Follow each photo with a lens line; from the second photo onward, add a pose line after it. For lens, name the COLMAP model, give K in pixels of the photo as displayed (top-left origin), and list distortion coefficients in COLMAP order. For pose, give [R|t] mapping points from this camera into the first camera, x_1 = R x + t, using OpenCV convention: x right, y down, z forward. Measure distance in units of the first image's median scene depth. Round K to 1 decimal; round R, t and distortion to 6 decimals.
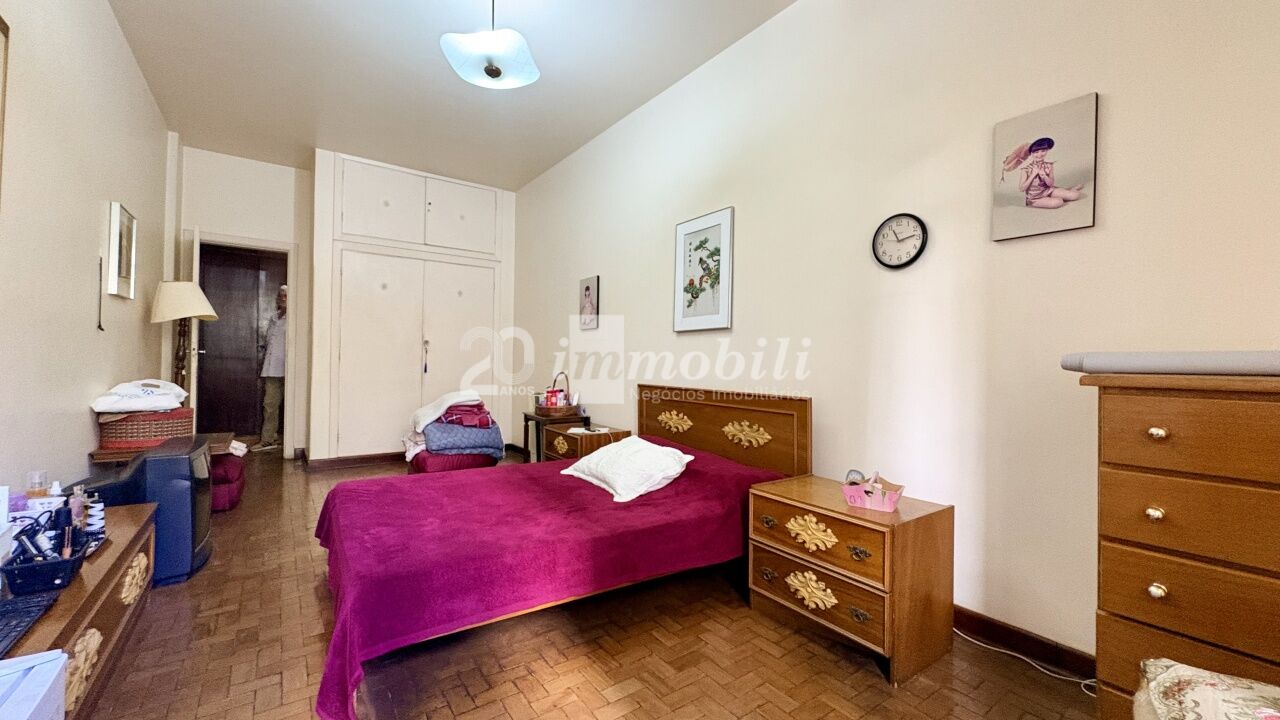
lens RADIAL K [[514.8, 0, 645.2], [0, 514.8, 358.7], [0, 0, 1]] dist [0.001968, -0.000167]
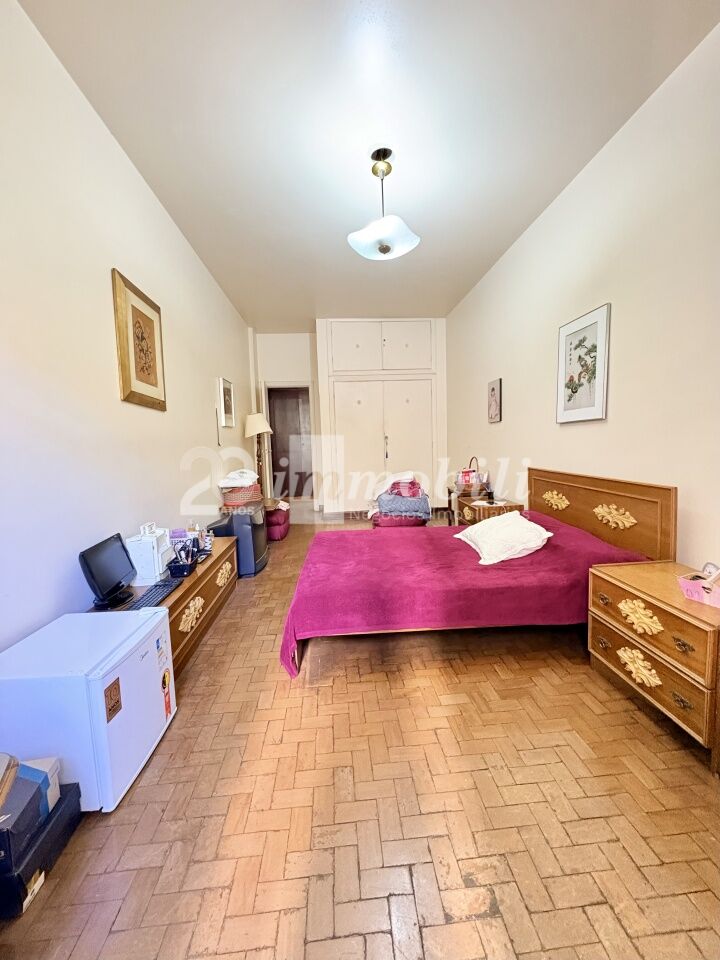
lens RADIAL K [[387.0, 0, 359.2], [0, 387.0, 477.9], [0, 0, 1]] dist [0.001559, 0.000234]
pose [[0.851473, 0.004272, -0.524380, 0.186914], [0.050725, 0.994607, 0.090468, -0.043522], [0.521939, -0.103630, 0.846664, 0.021096]]
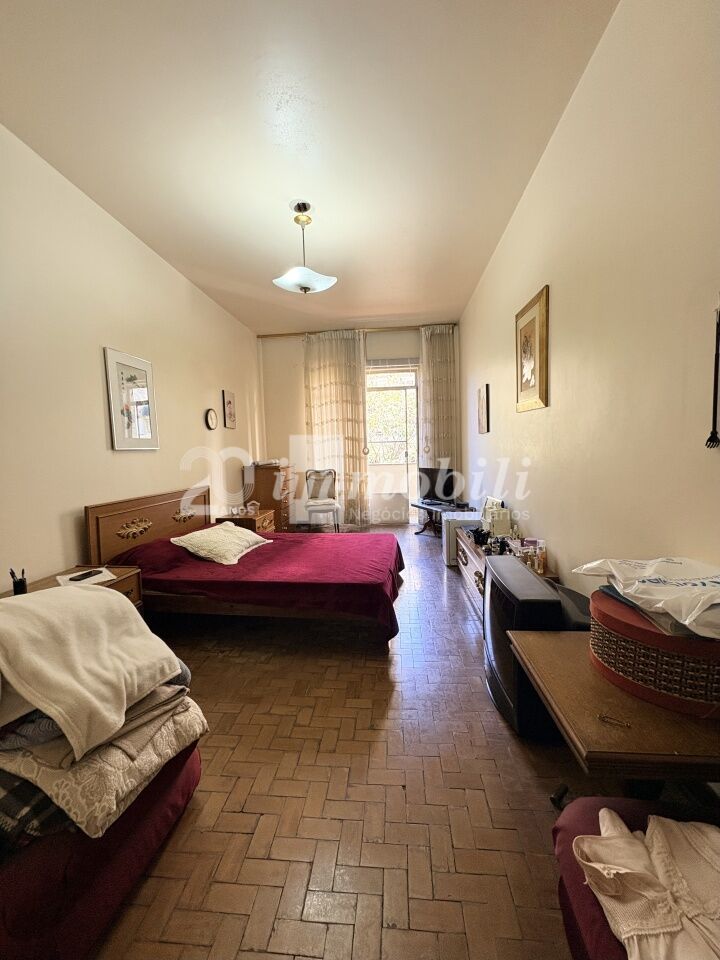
lens RADIAL K [[387.0, 0, 363.4], [0, 387.0, 478.1], [0, 0, 1]] dist [0.001559, 0.000234]
pose [[-0.754027, -0.038239, 0.655730, -1.208811], [0.010564, 0.997469, 0.070315, -0.059437], [-0.656759, 0.059947, -0.751714, 1.767195]]
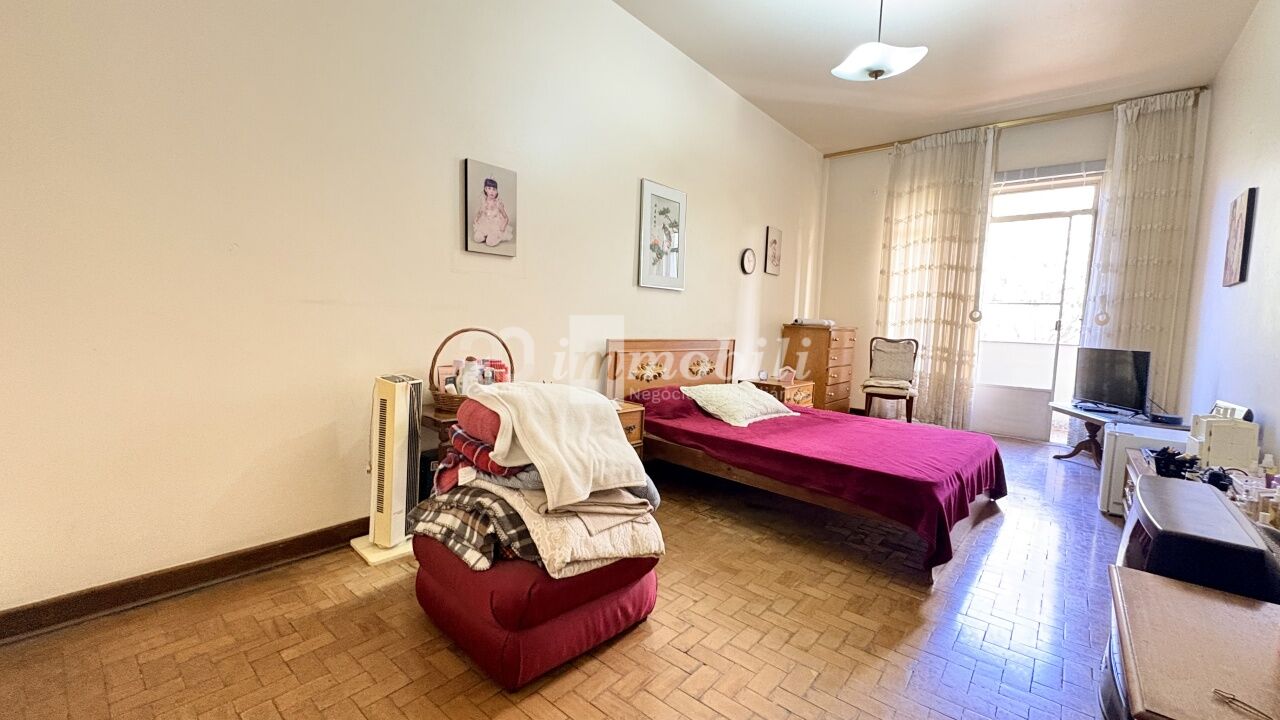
lens RADIAL K [[514.8, 0, 635.2], [0, 514.8, 354.7], [0, 0, 1]] dist [0.001968, -0.000167]
pose [[-0.234091, -0.093021, 0.967754, -1.316091], [-0.053764, 0.995128, 0.082647, 0.001218], [-0.970727, -0.032683, -0.237952, 1.737286]]
